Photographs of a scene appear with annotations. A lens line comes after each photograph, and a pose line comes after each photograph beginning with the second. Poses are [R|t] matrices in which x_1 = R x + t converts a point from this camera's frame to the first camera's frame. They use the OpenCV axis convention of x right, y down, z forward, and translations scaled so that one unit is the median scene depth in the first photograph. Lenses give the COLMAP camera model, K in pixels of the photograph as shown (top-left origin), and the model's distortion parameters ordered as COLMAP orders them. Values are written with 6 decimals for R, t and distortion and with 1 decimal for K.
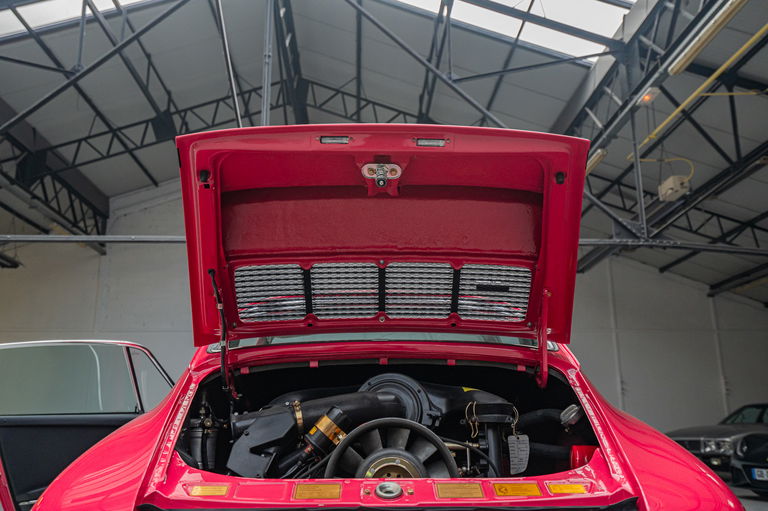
lens RADIAL K [[715.5, 0, 386.6], [0, 715.5, 255.1], [0, 0, 1]] dist [0.013526, 0.000000]
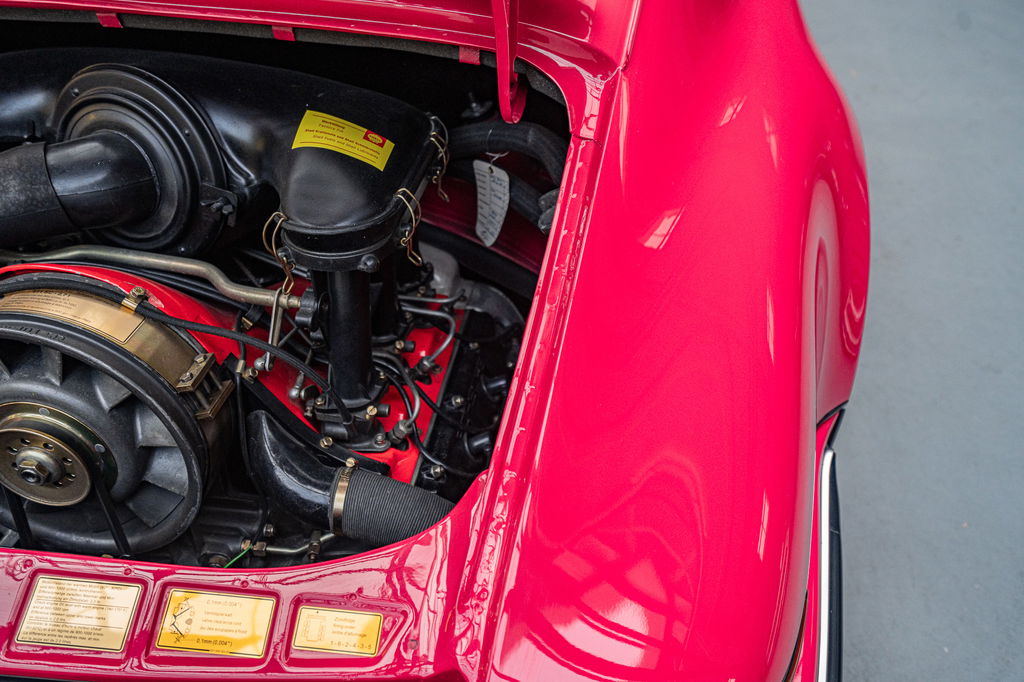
lens RADIAL K [[891.0, 0, 508.1], [0, 891.0, 339.3], [0, 0, 1]] dist [0.063564, 0.009540]
pose [[0.987624, 0.101606, -0.119475, 0.289641], [0.032945, 0.610378, 0.791425, -0.126698], [0.153338, -0.785567, 0.599477, 0.627781]]
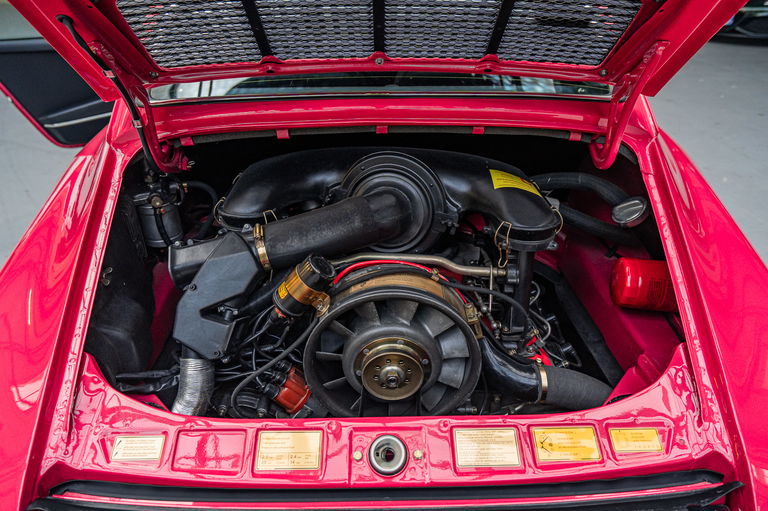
lens RADIAL K [[528.2, 0, 383.6], [0, 528.2, 256.1], [0, 0, 1]] dist [-0.011393, -0.000555]
pose [[0.999963, 0.008252, -0.002624, -0.000243], [-0.004013, 0.710193, 0.703995, -0.130113], [0.007673, -0.703958, 0.710200, 0.562804]]
